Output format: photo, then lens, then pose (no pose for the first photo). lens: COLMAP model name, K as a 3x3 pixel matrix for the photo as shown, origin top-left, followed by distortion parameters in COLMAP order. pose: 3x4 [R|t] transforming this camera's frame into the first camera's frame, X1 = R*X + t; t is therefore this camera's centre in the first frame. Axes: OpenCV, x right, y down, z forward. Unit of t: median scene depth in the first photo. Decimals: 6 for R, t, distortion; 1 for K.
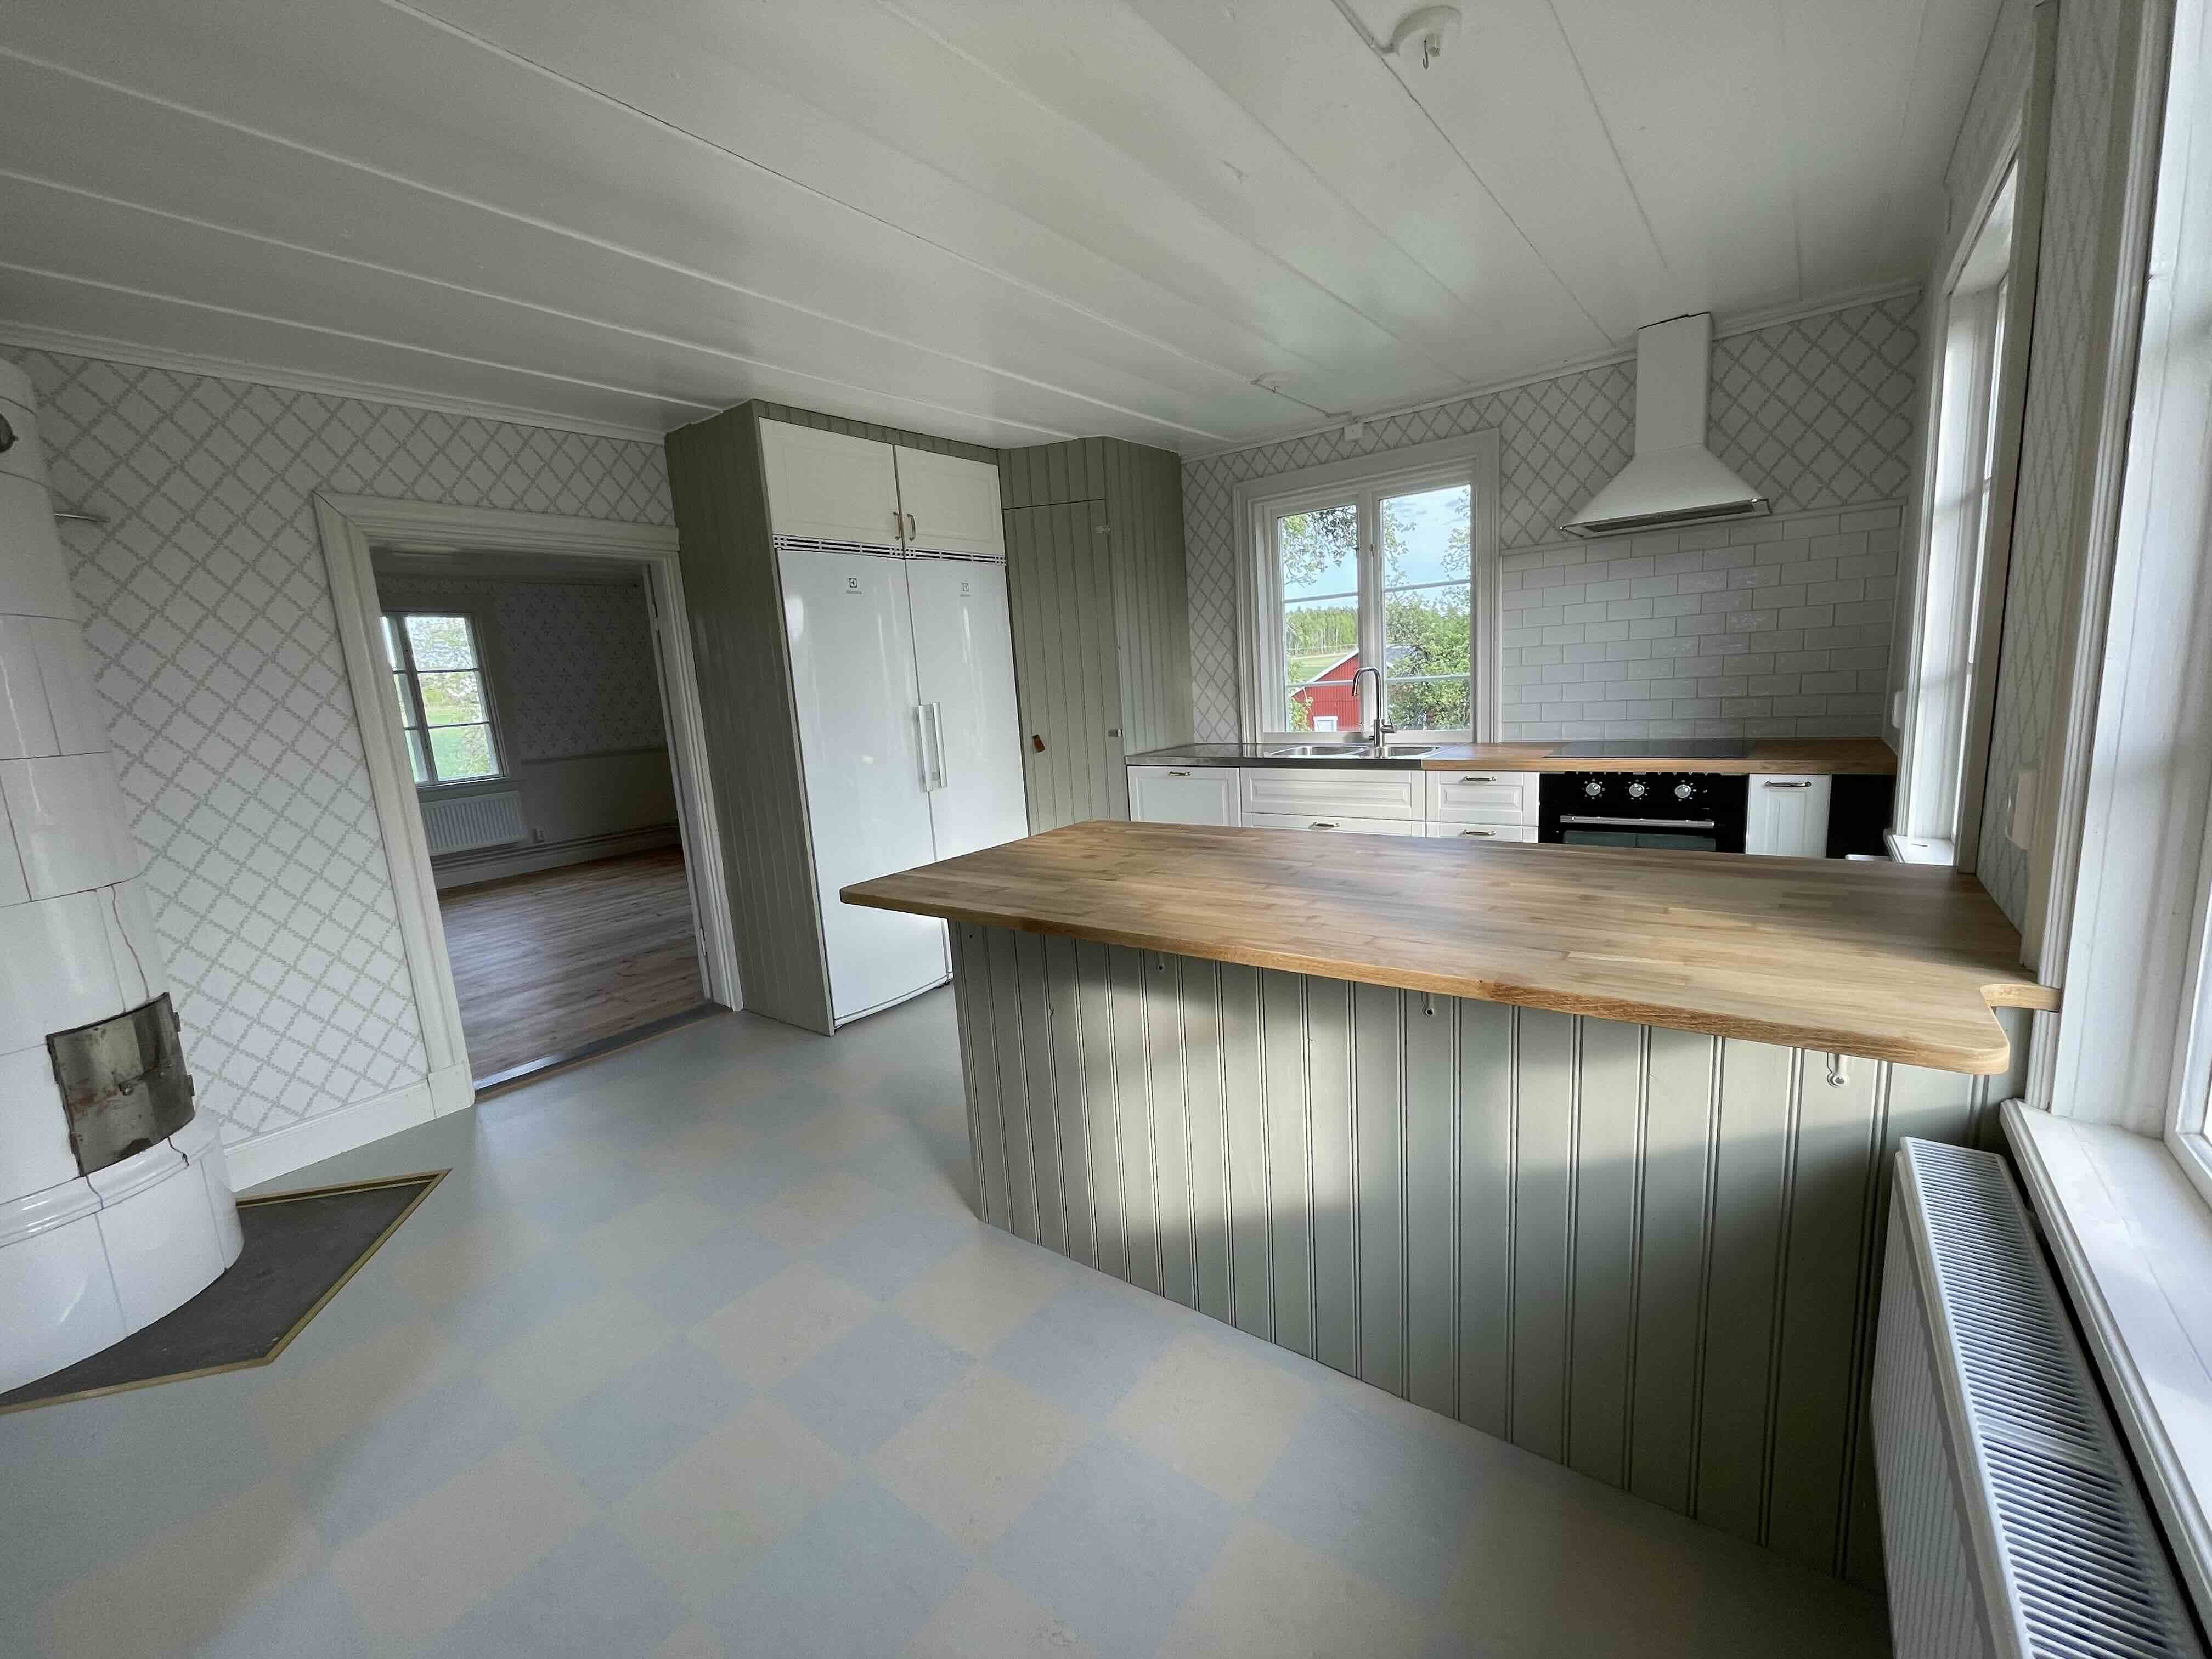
lens RADIAL K [[894.9, 0, 1112.1], [0, 894.9, 825.2], [0, 0, 1]] dist [0.000729, 0.000109]
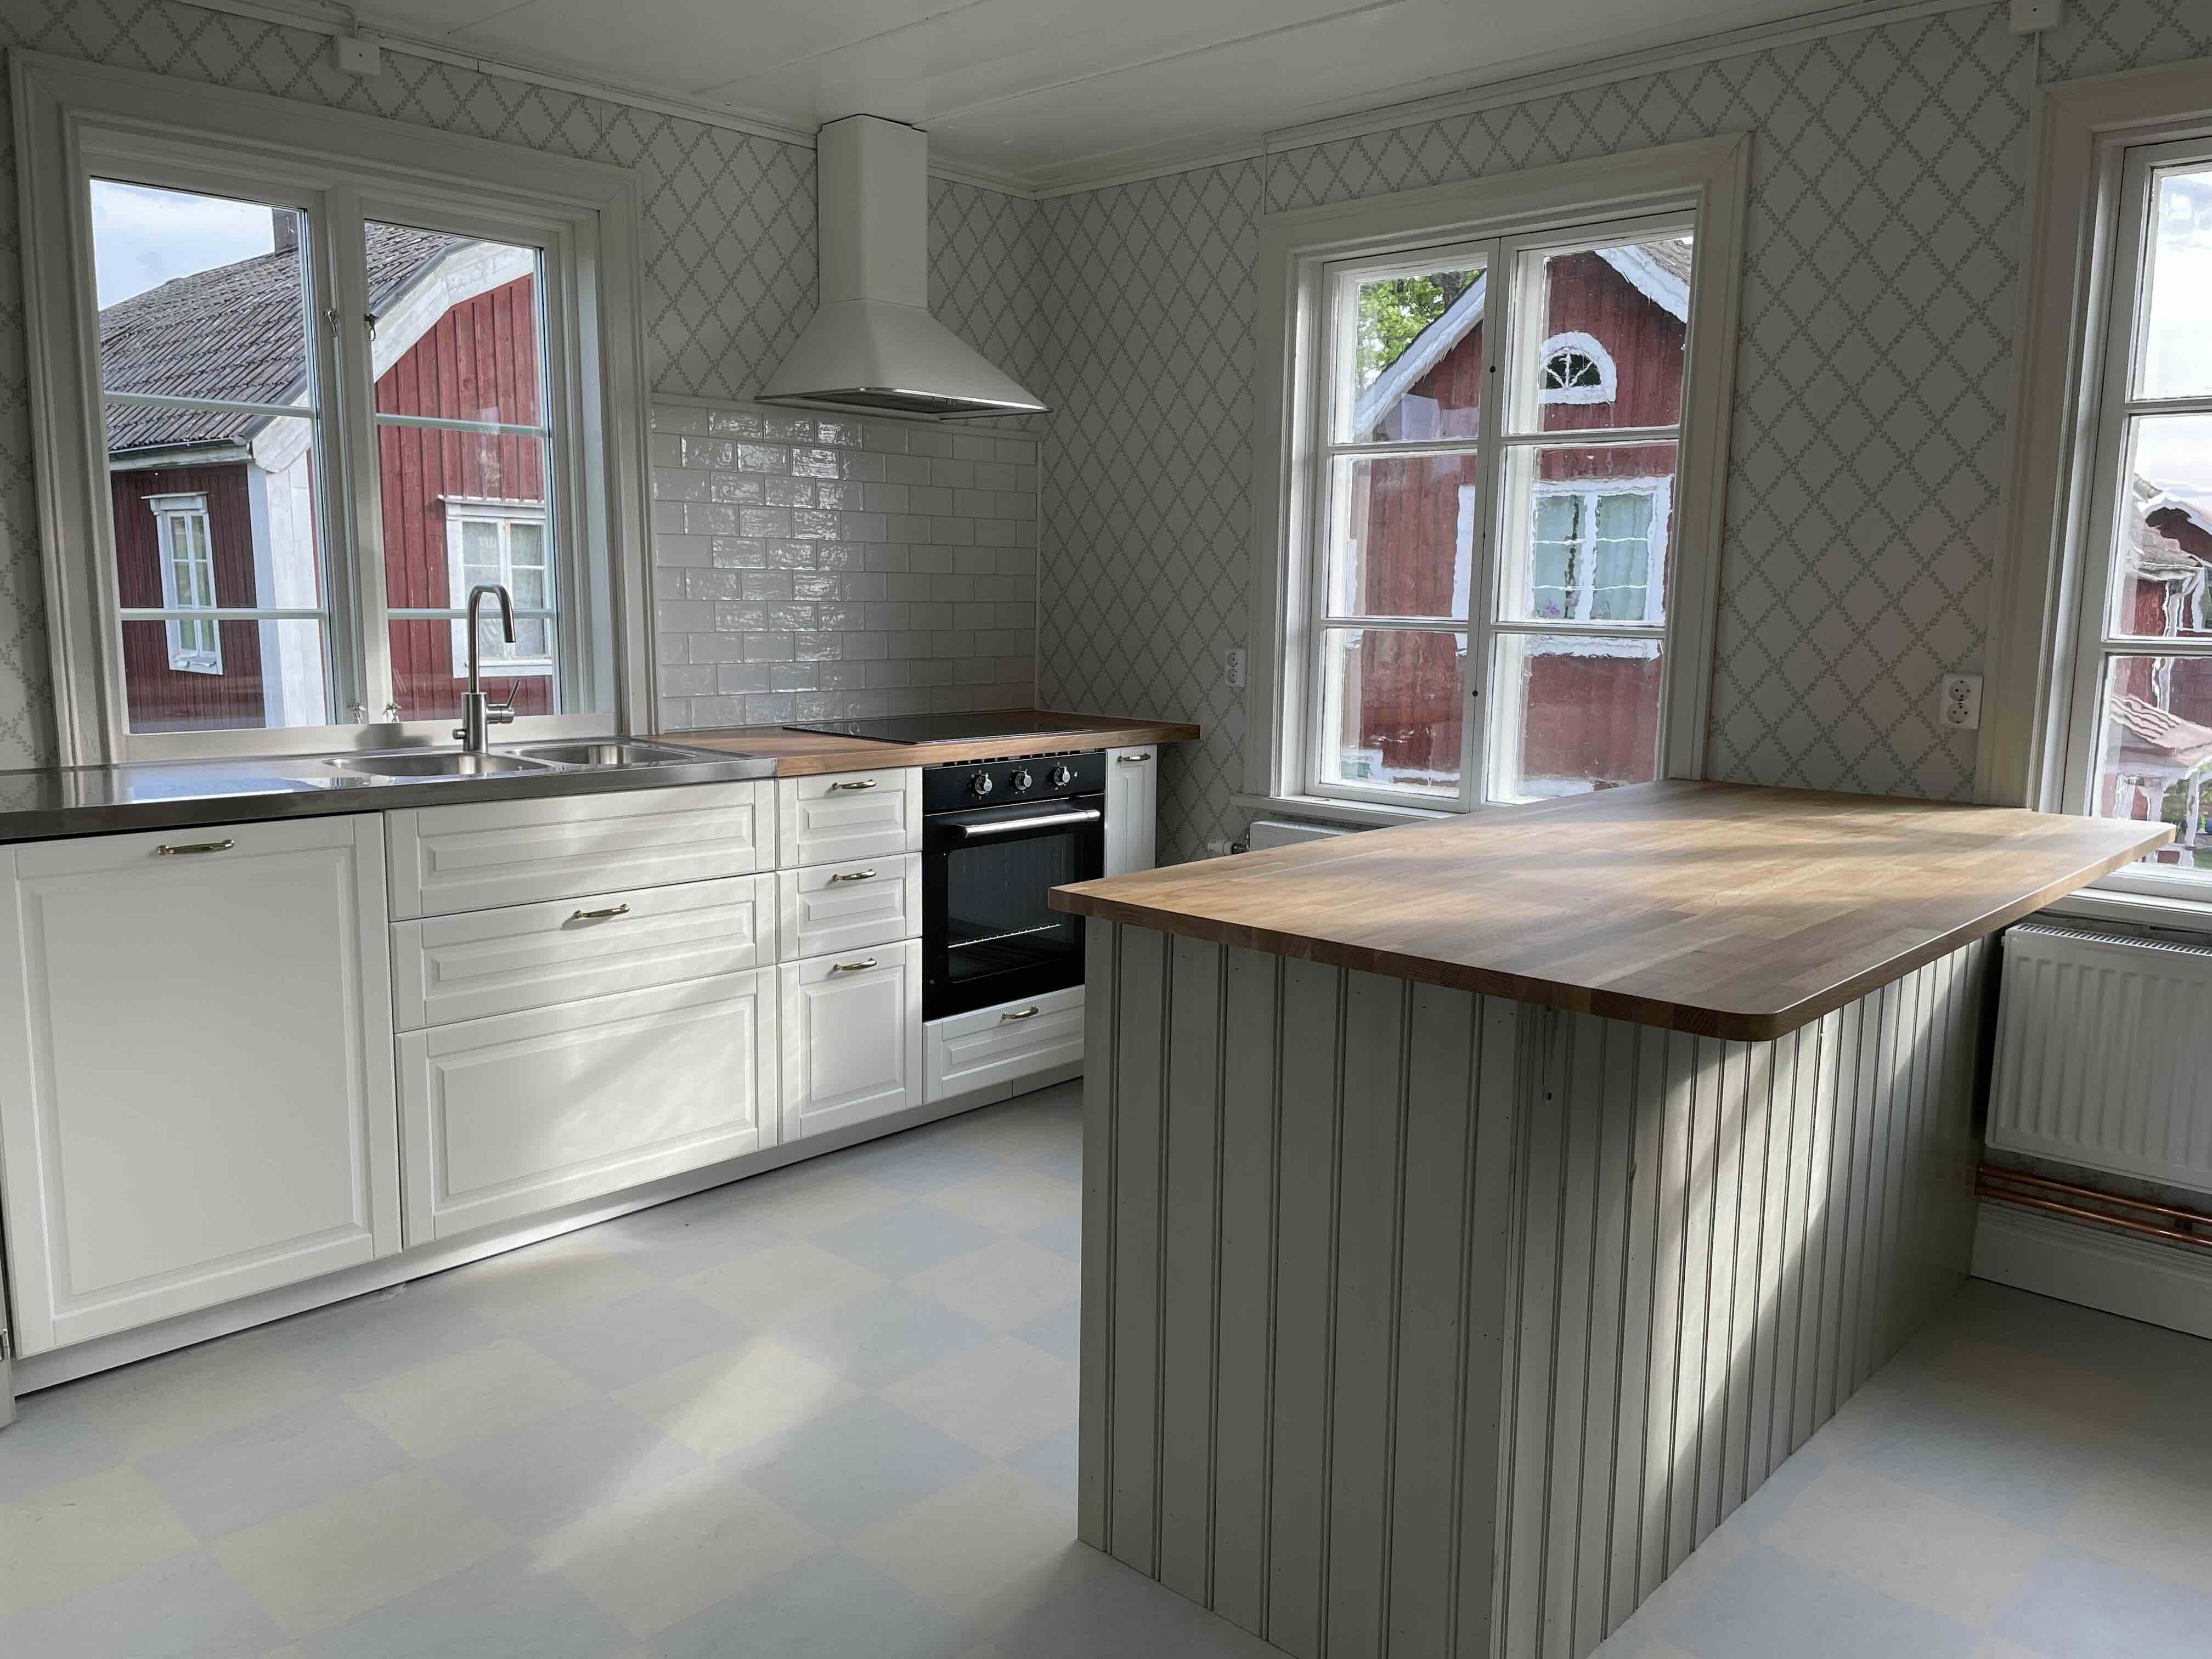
lens RADIAL K [[1680.0, 0, 1110.5], [0, 1680.0, 835.5], [0, 0, 1]] dist [0.003281, -0.001928]
pose [[0.093306, -0.080670, 0.992364, -0.707151], [0.145430, 0.987126, 0.066570, -0.070858], [-0.984959, 0.138109, 0.103836, 0.752497]]
